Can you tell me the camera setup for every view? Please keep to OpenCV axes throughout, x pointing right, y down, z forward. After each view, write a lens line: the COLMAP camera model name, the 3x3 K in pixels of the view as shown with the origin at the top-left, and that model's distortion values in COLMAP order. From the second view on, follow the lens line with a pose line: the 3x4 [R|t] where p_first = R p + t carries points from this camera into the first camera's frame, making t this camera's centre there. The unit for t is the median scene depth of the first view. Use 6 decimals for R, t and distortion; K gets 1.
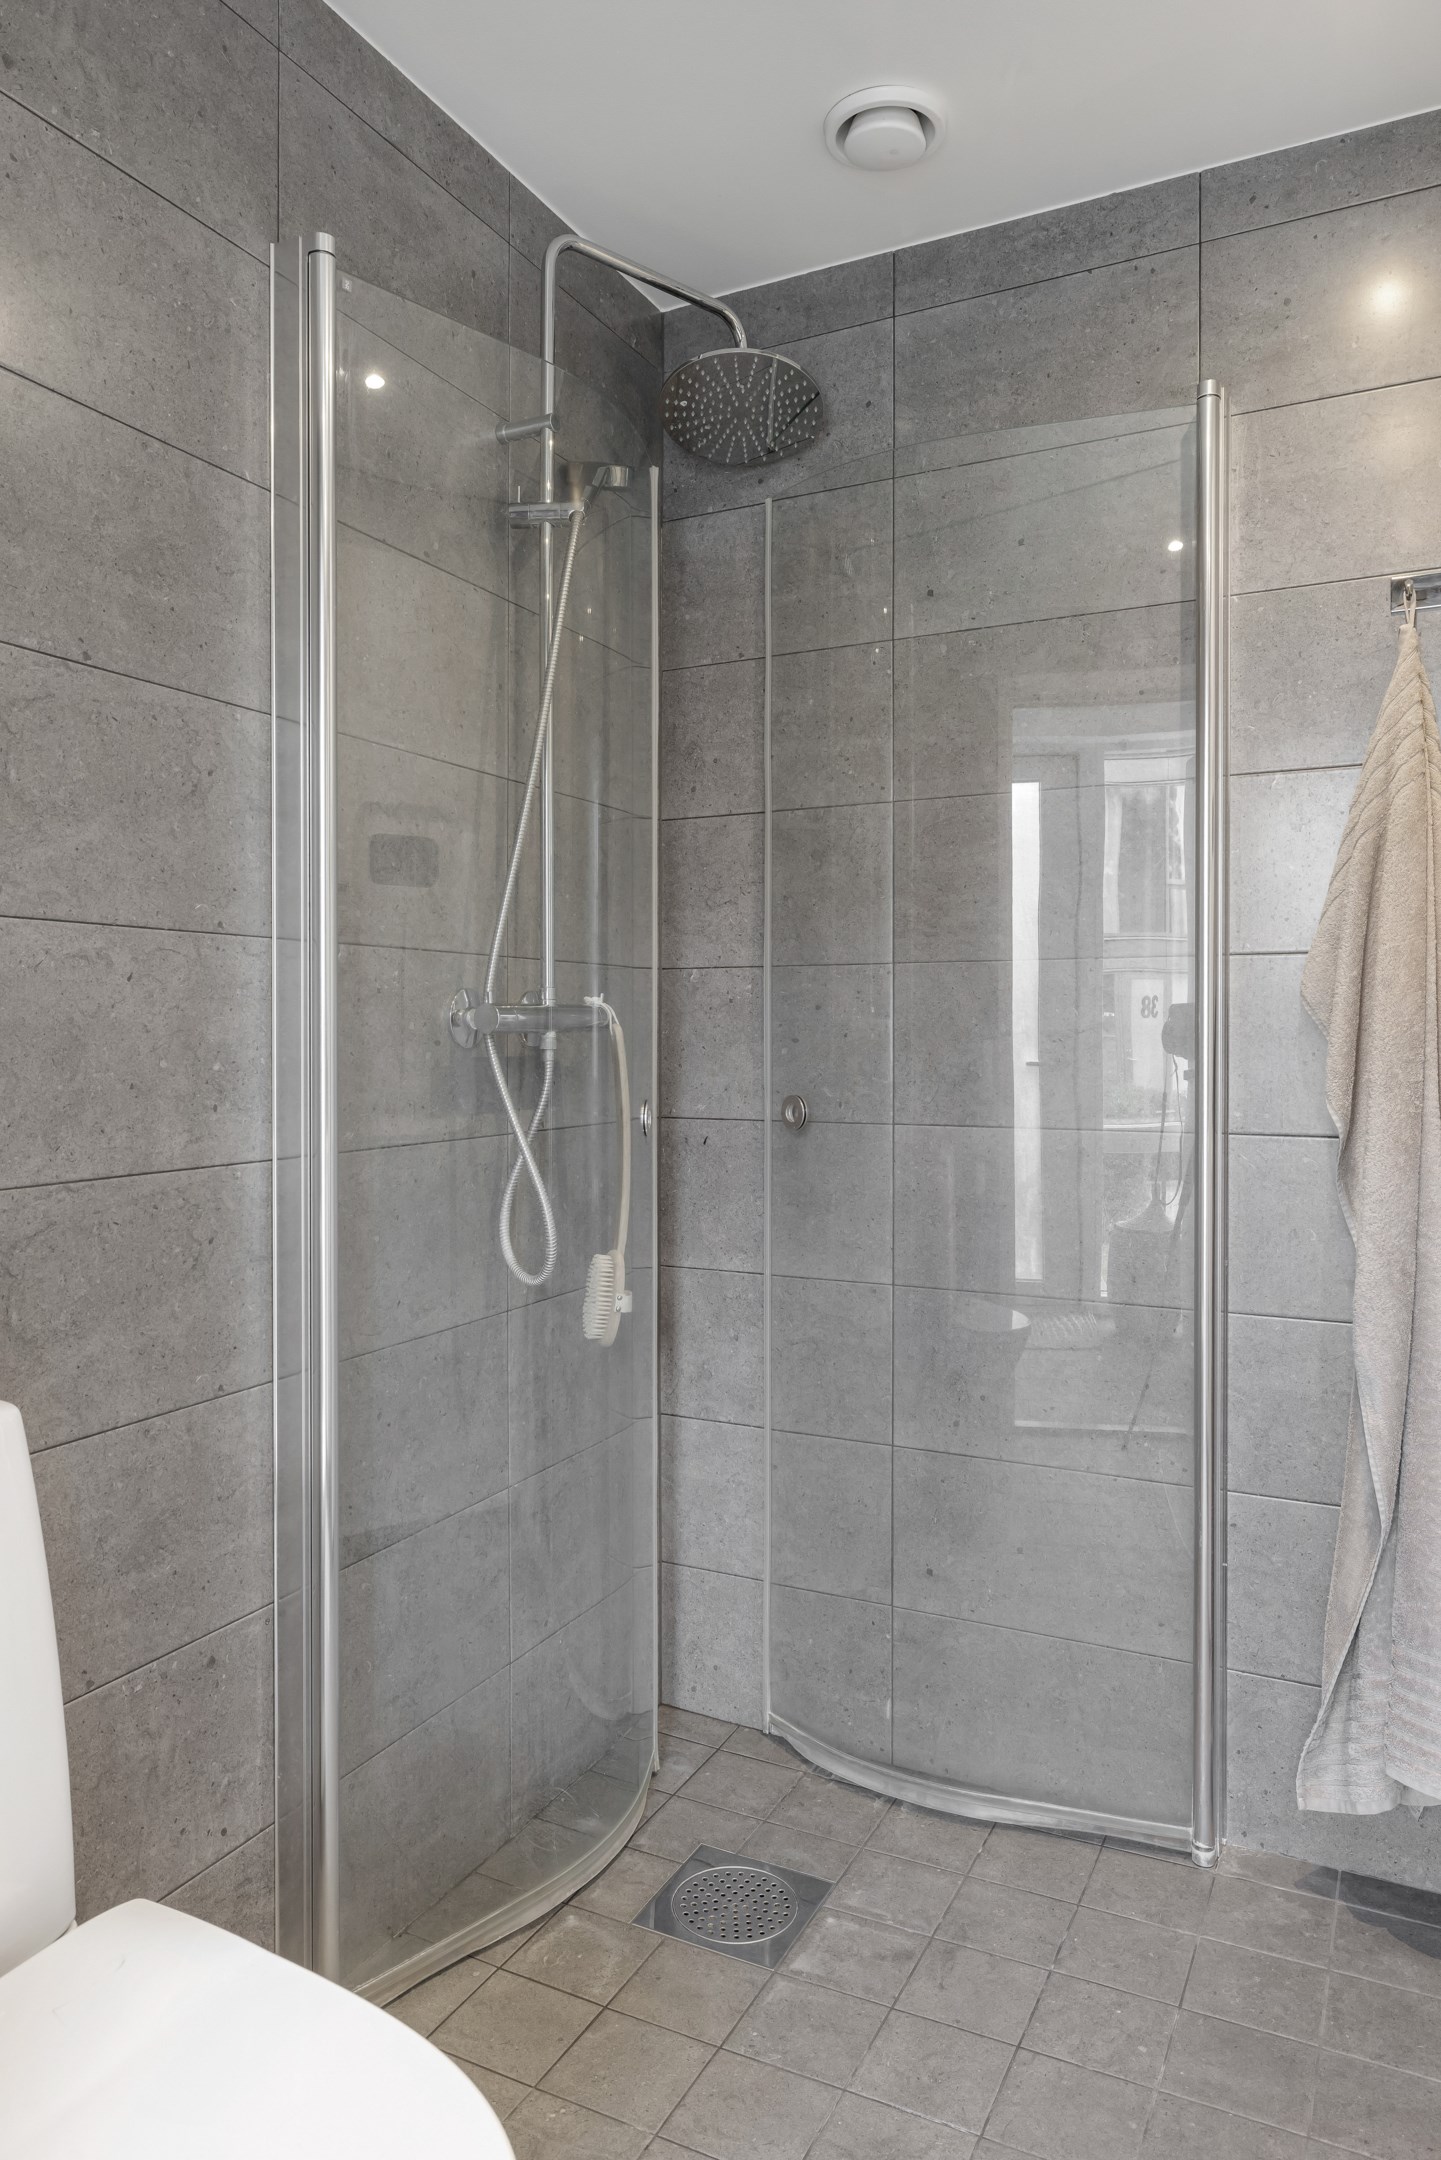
lens RADIAL K [[1429.6, 0, 721.0], [0, 1429.6, 1044.6], [0, 0, 1]] dist [-0.000459, 0.002455]
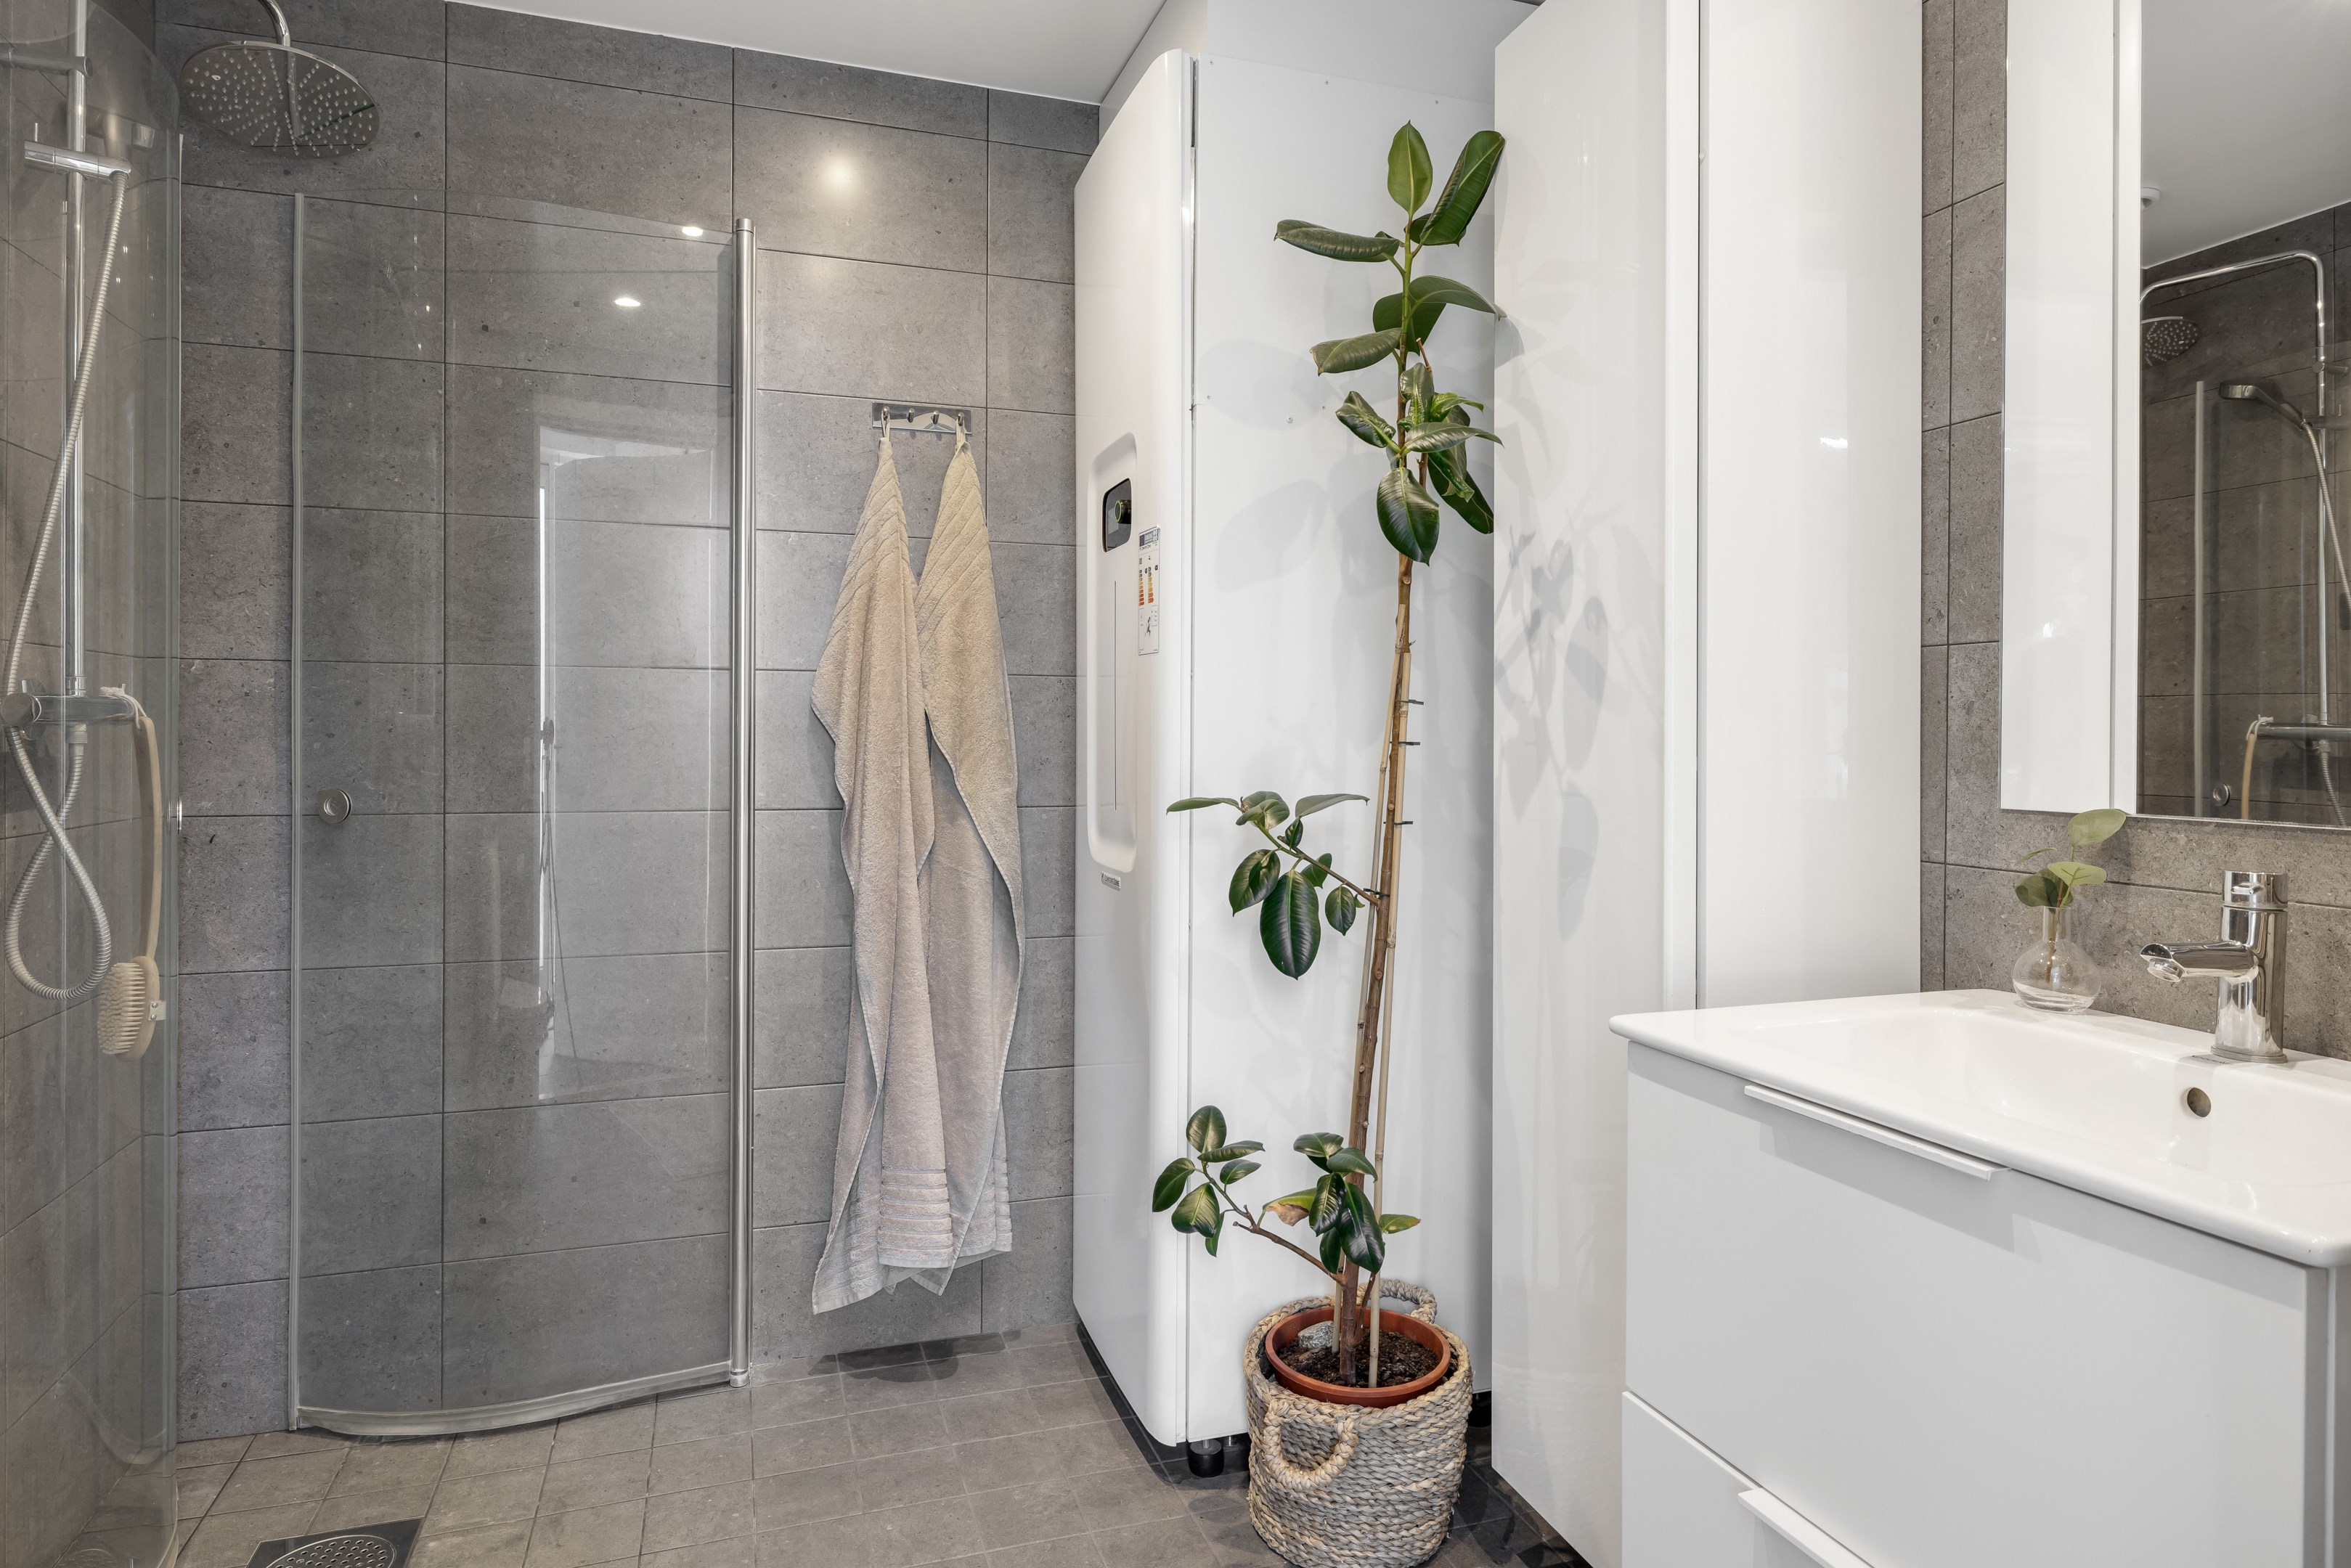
lens RADIAL K [[1338.1, 0, 1176.1], [0, 1338.1, 737.8], [0, 0, 1]] dist [0.001623, 0.001769]
pose [[0.705034, 0.003104, 0.709167, -0.209070], [-0.002094, 0.999995, -0.002295, -0.000165], [-0.709171, 0.000133, 0.705037, -0.101225]]
